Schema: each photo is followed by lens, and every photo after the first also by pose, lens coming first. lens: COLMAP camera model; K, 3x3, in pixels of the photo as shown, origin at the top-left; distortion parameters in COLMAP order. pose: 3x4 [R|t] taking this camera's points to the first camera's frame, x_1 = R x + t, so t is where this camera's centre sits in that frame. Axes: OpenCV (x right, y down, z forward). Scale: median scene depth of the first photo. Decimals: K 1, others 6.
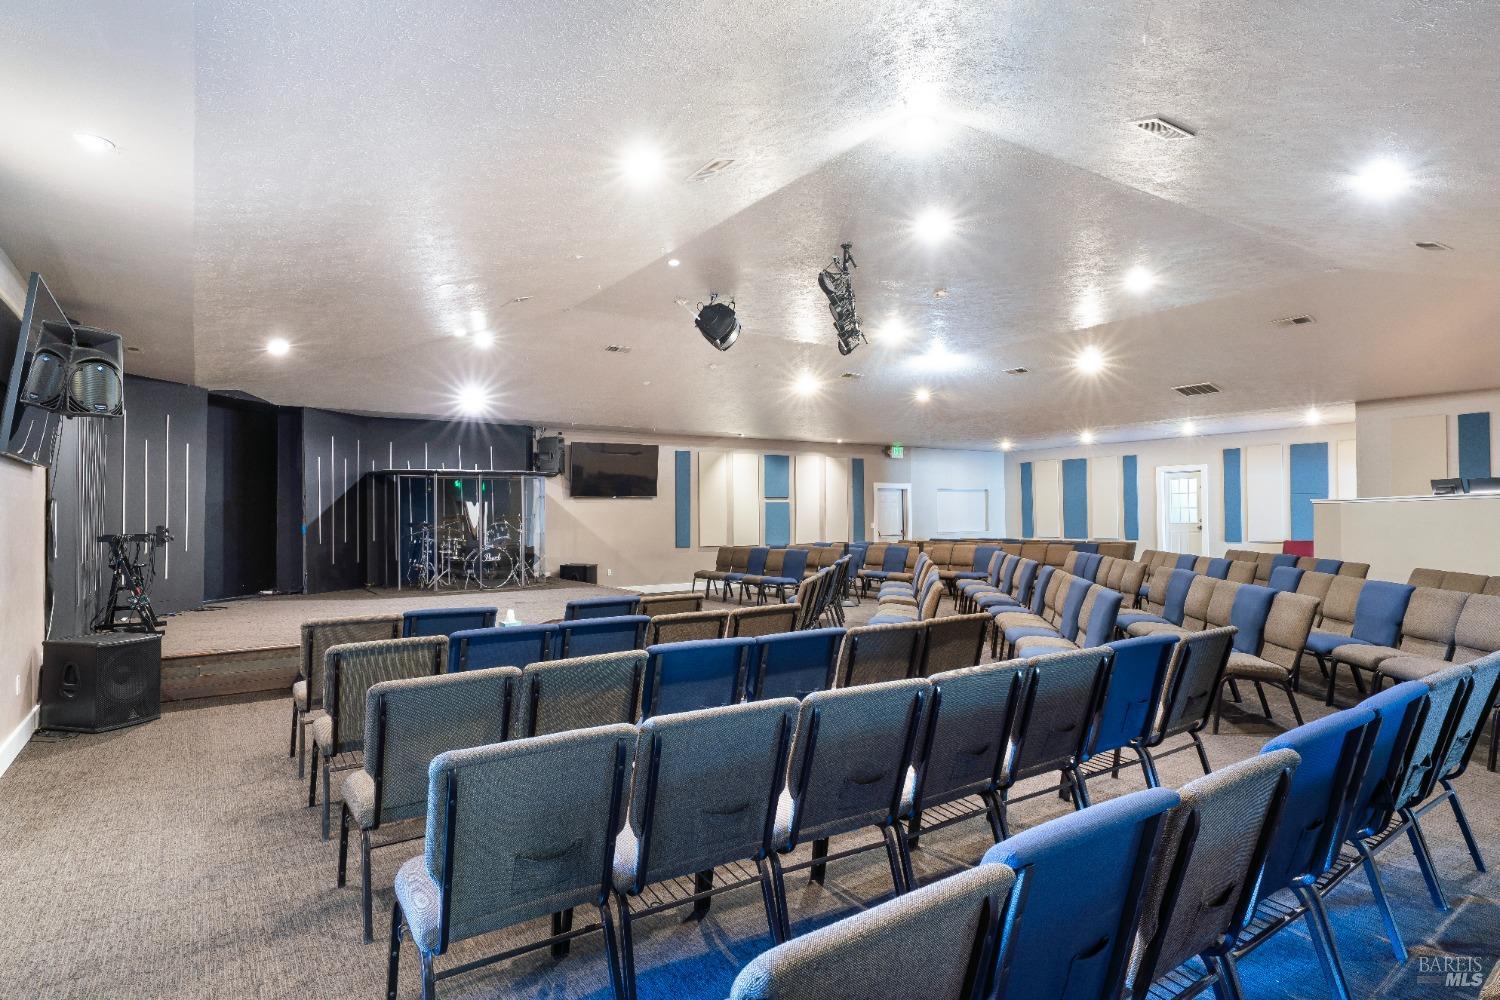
lens RADIAL K [[791.8, 0, 751.8], [0, 791.8, 502.2], [0, 0, 1]] dist [0.030118, -0.002970]
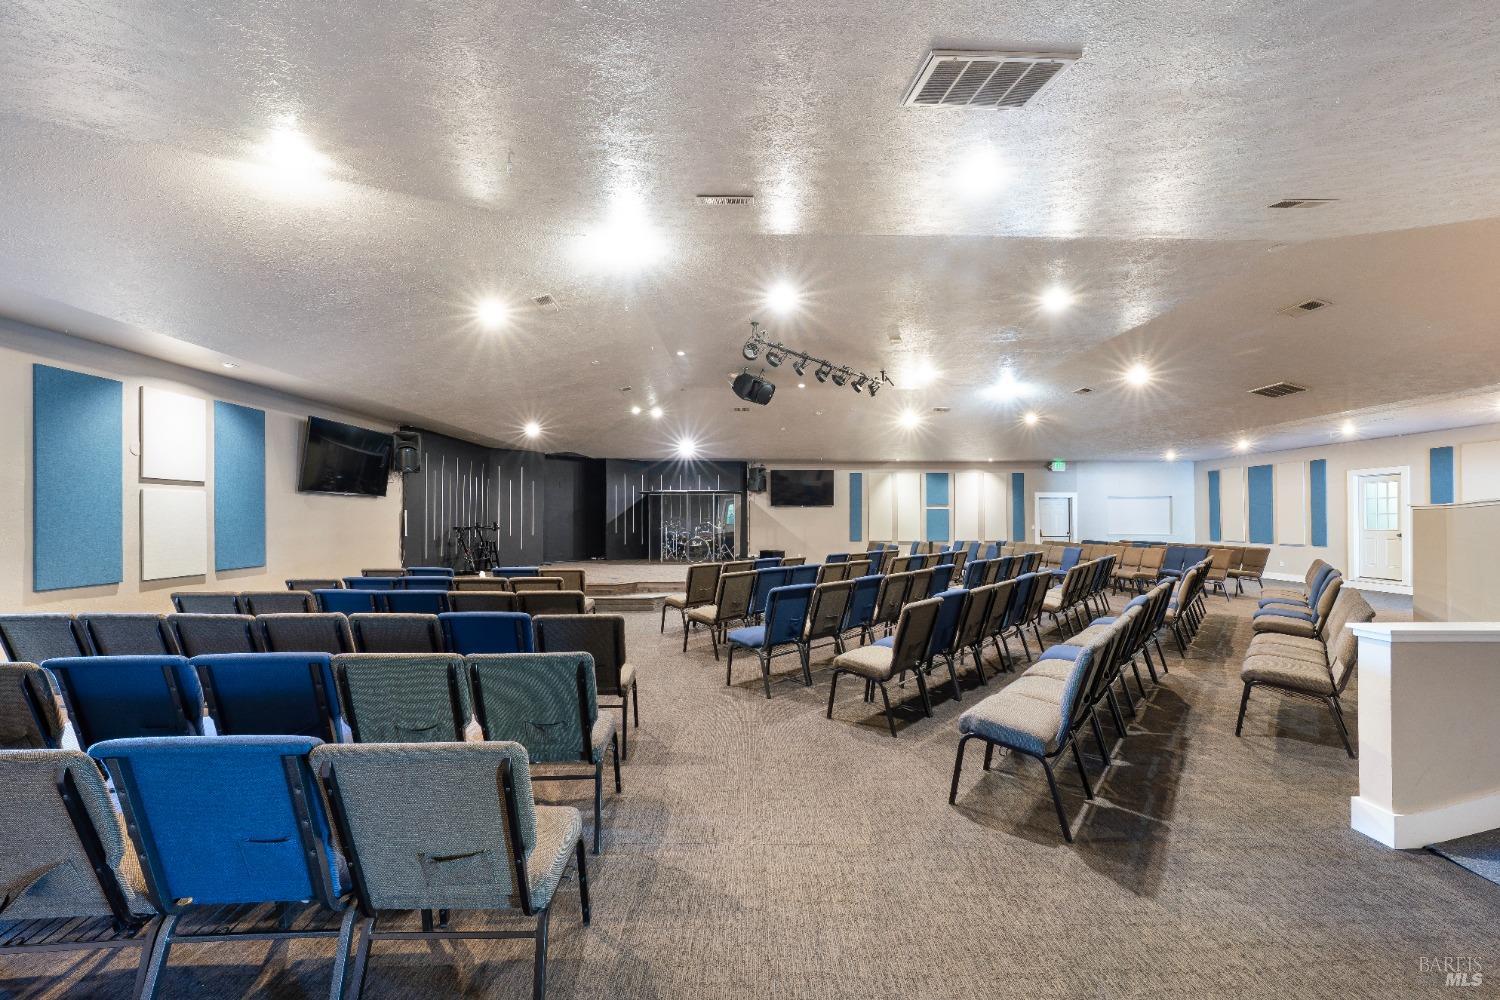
lens RADIAL K [[524.6, 0, 726.7], [0, 524.6, 510.5], [0, 0, 1]] dist [-0.002295, 0.001376]
pose [[0.865525, -0.002191, -0.500862, 0.181404], [0.004921, 0.999979, 0.004129, -0.002741], [0.500842, -0.006039, 0.865517, 0.078212]]
